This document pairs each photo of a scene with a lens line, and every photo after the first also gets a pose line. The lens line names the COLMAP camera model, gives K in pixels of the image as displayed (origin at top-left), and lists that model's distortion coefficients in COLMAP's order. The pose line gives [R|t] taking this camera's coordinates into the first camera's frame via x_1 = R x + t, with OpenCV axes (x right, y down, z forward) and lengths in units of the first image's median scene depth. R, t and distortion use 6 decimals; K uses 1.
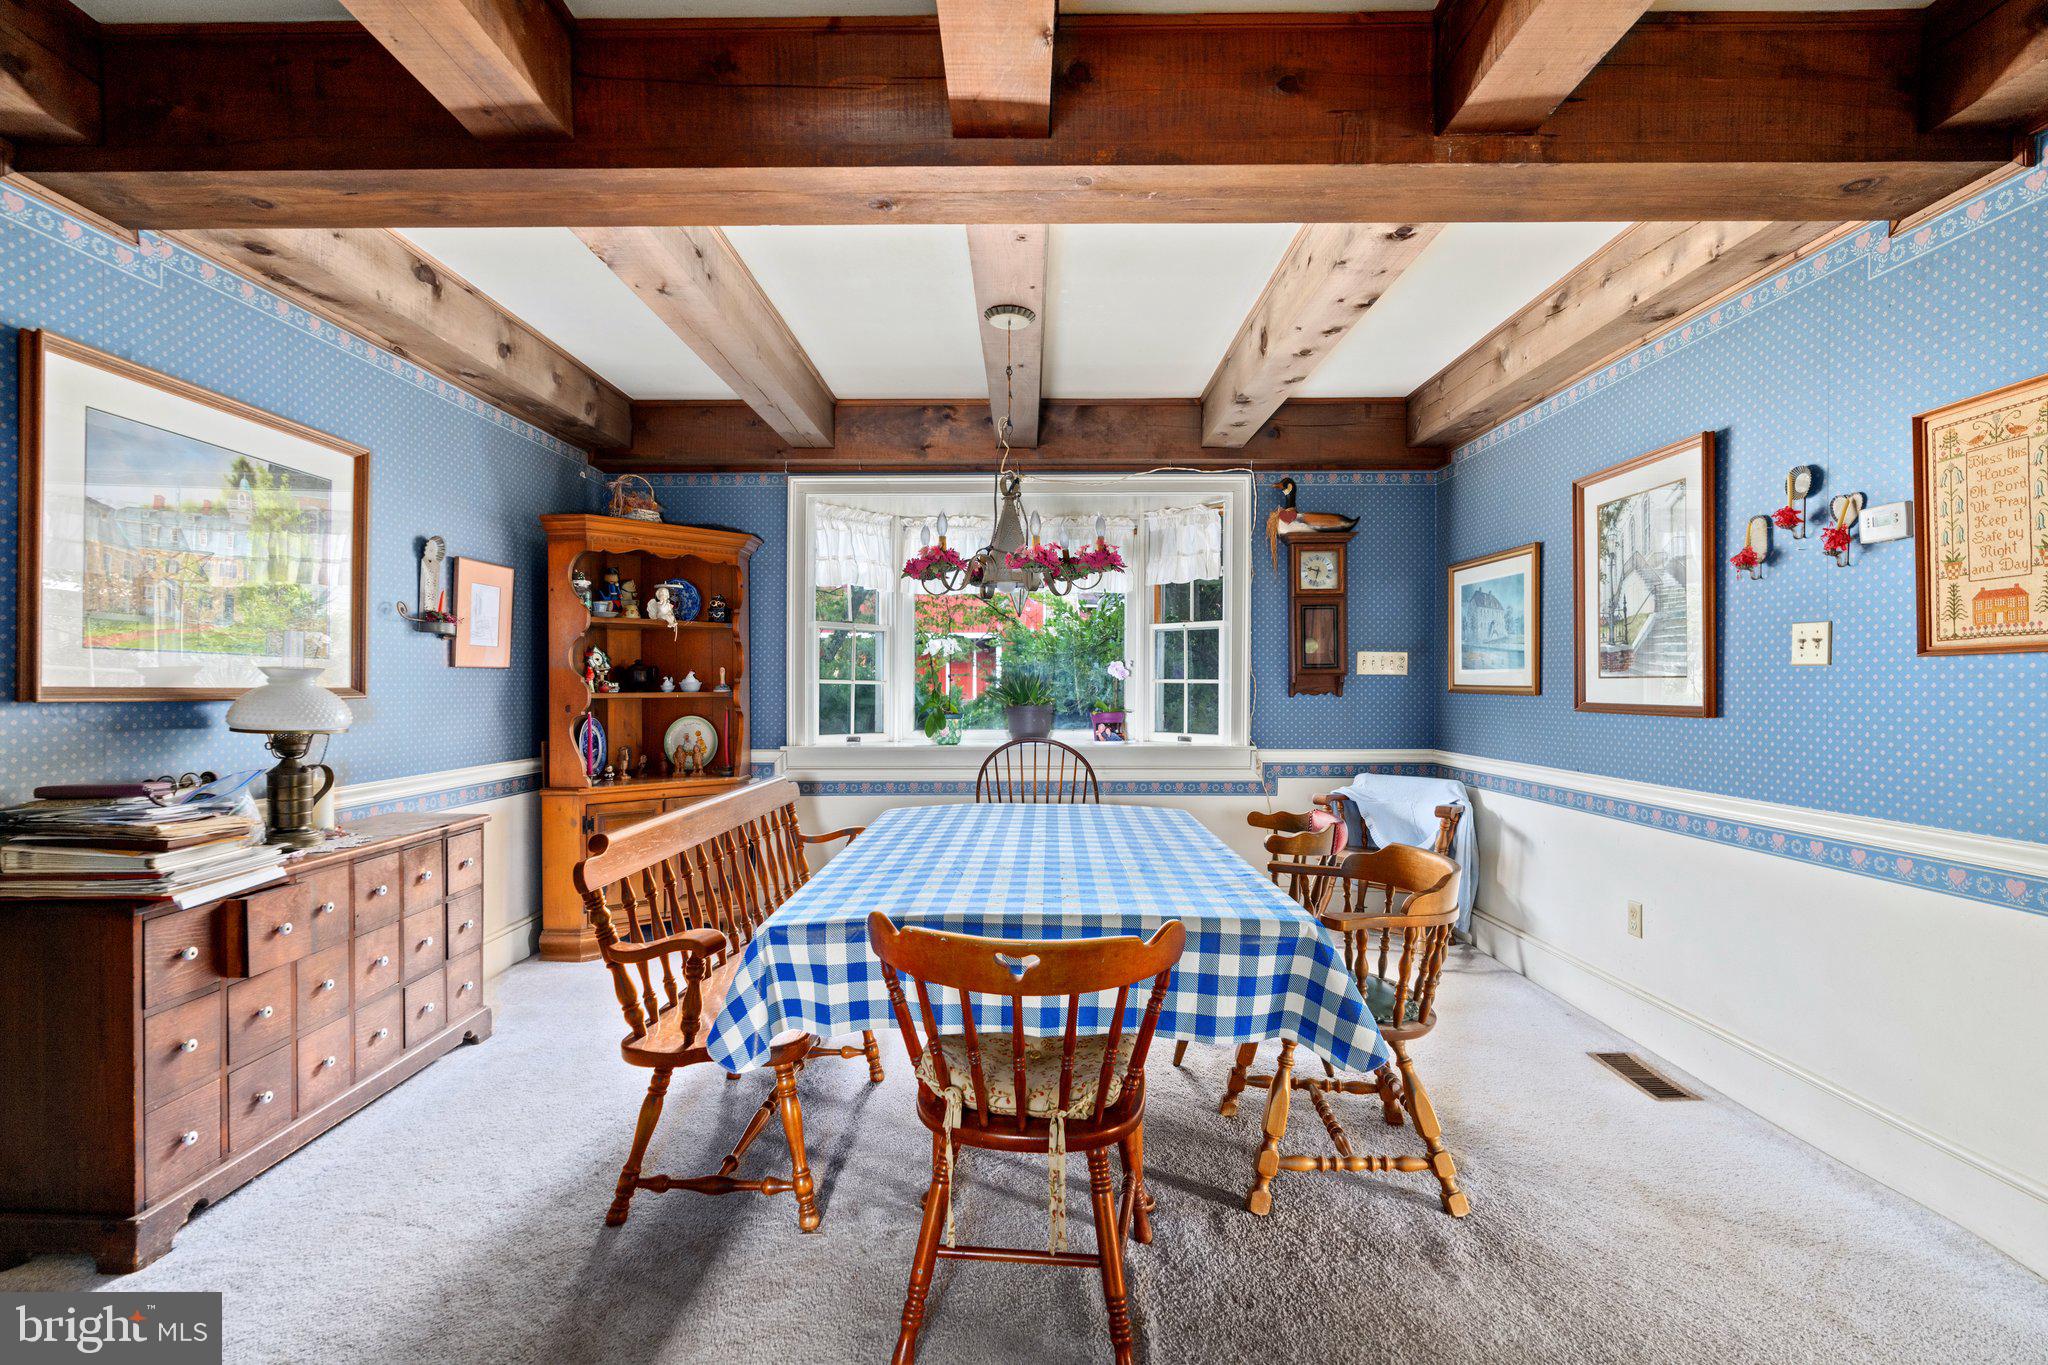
lens RADIAL K [[923.3, 0, 1022.4], [0, 923.3, 681.9], [0, 0, 1]] dist [-0.007998, 0.003728]
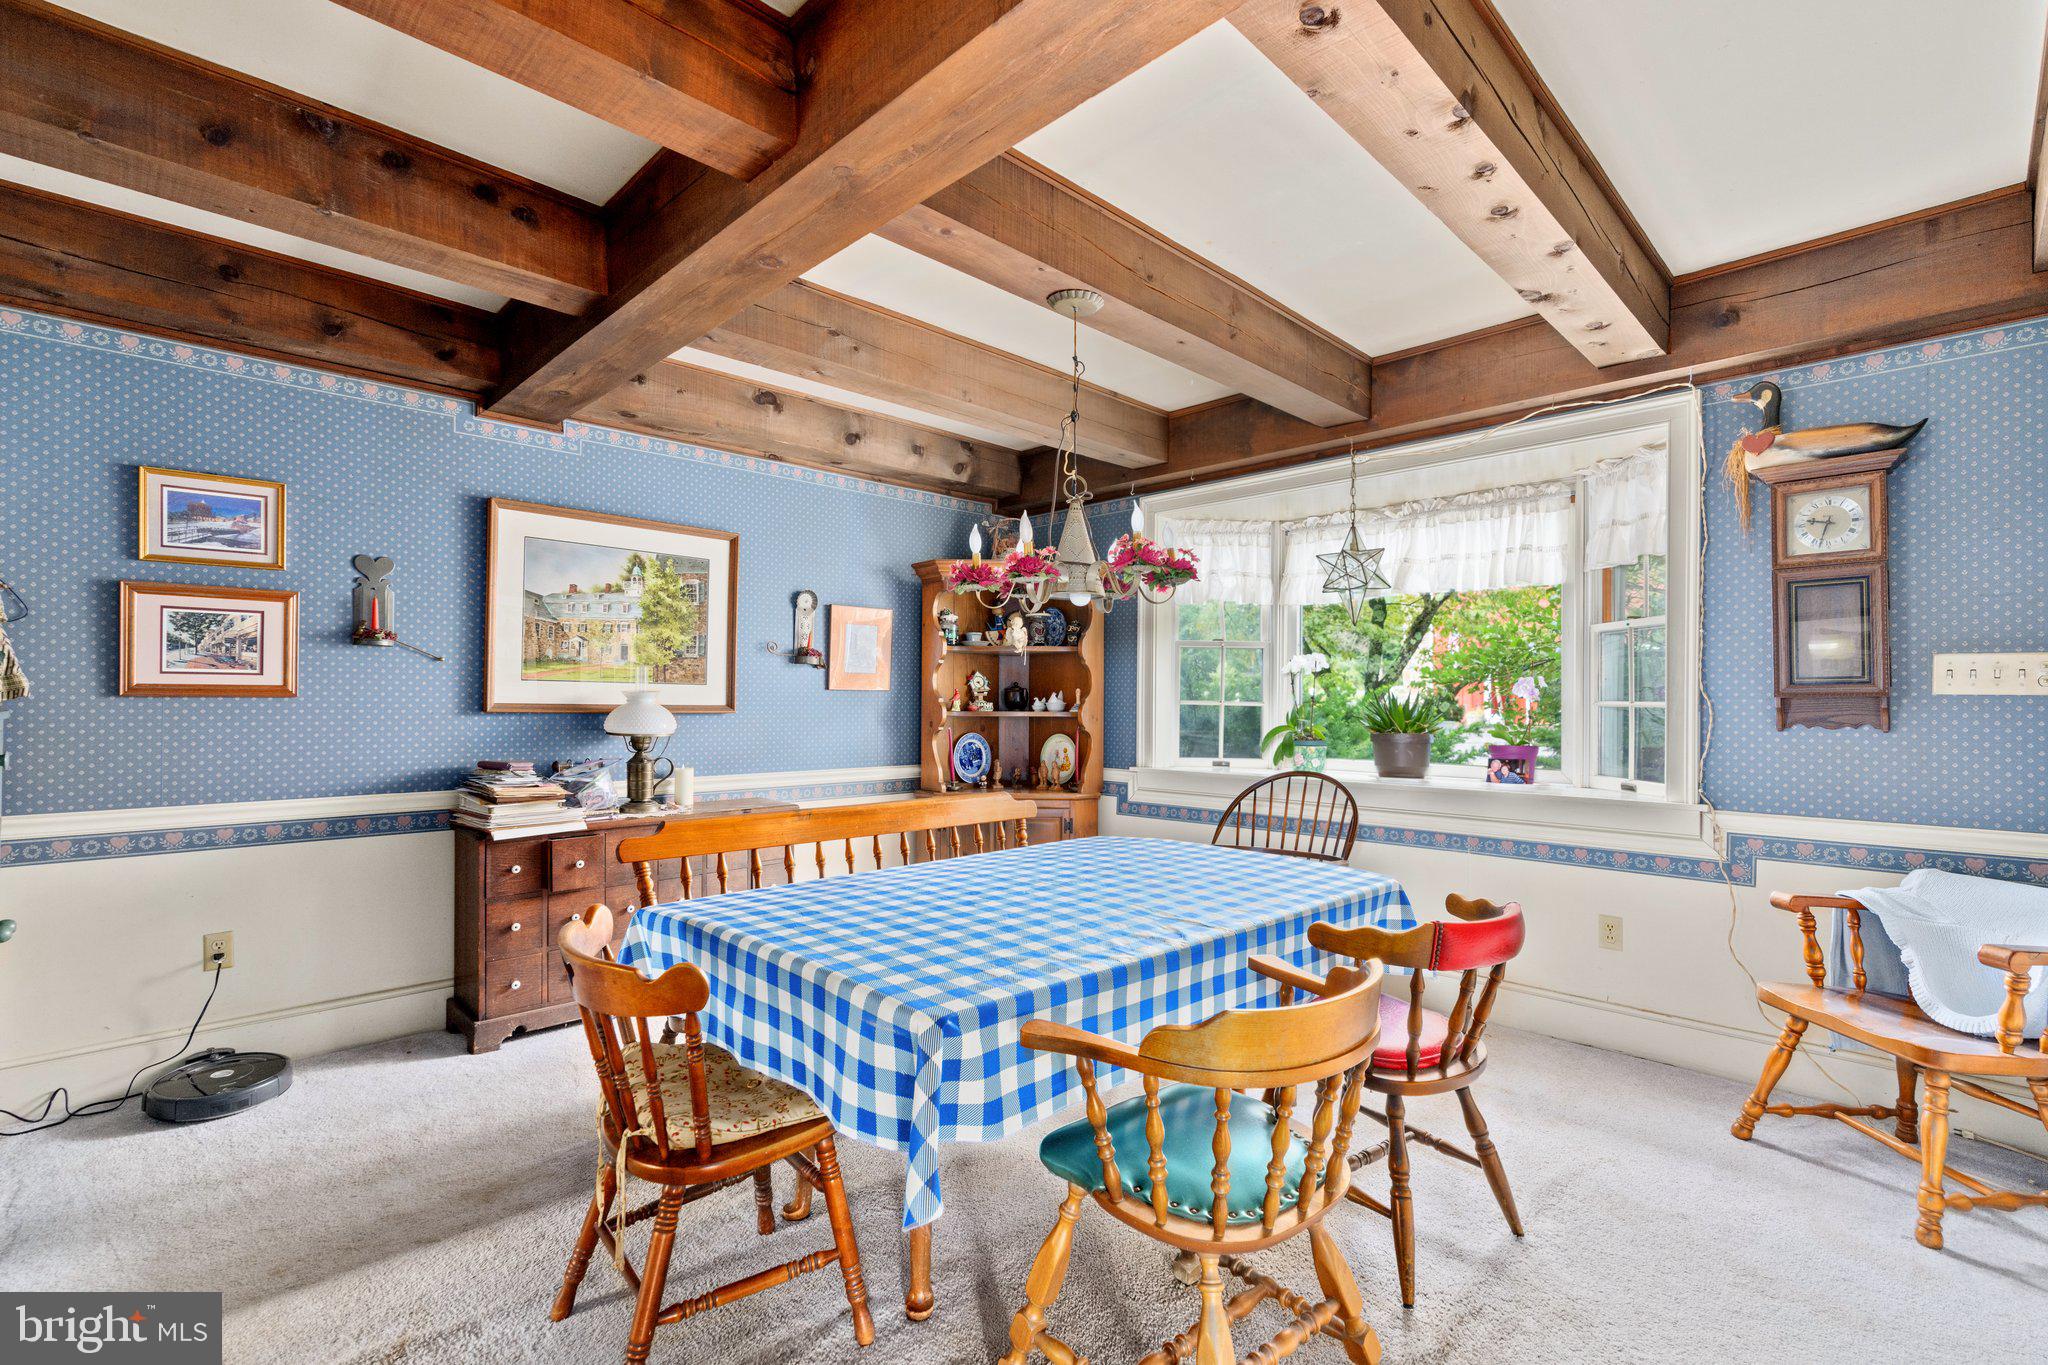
lens RADIAL K [[923.3, 0, 1022.6], [0, 923.3, 687.7], [0, 0, 1]] dist [-0.007998, 0.003728]
pose [[0.710909, -0.006612, -0.703253, 0.396329], [-0.004484, 0.999893, -0.013933, -0.002015], [0.703270, 0.013059, 0.710803, 0.218444]]
